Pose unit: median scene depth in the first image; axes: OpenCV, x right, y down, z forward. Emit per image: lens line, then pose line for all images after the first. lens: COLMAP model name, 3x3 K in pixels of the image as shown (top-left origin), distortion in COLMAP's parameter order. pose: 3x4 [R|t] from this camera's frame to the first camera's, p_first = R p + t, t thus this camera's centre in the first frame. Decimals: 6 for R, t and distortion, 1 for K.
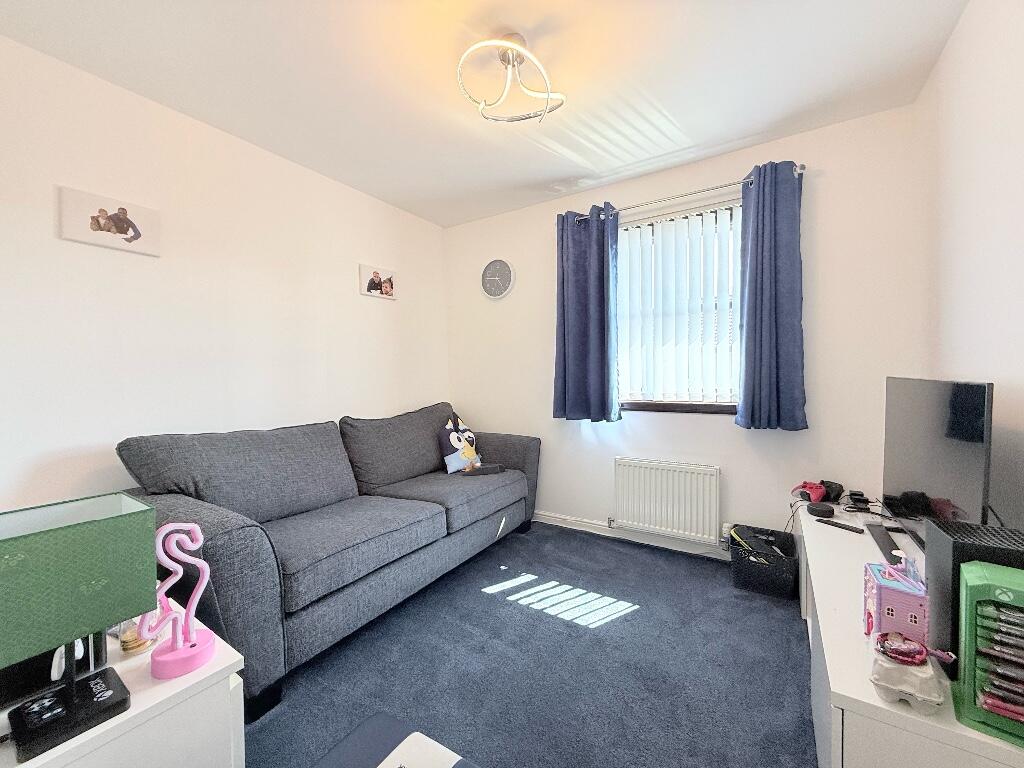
lens RADIAL K [[406.8, 0, 515.1], [0, 406.8, 379.8], [0, 0, 1]] dist [-0.002784, 0.000513]
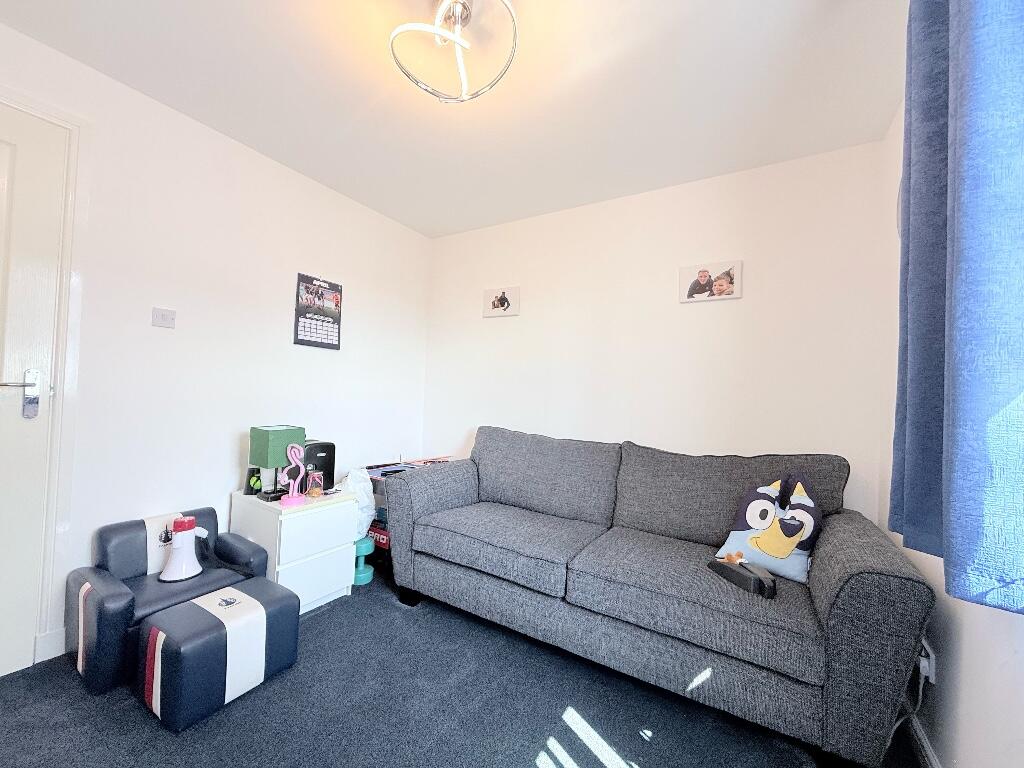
lens RADIAL K [[406.8, 0, 514.0], [0, 406.8, 381.0], [0, 0, 1]] dist [-0.002784, 0.000513]
pose [[0.013988, -0.011773, -0.999833, 0.617272], [-0.055976, 0.998353, -0.012539, -0.024029], [0.998334, 0.056142, 0.013306, 0.866406]]
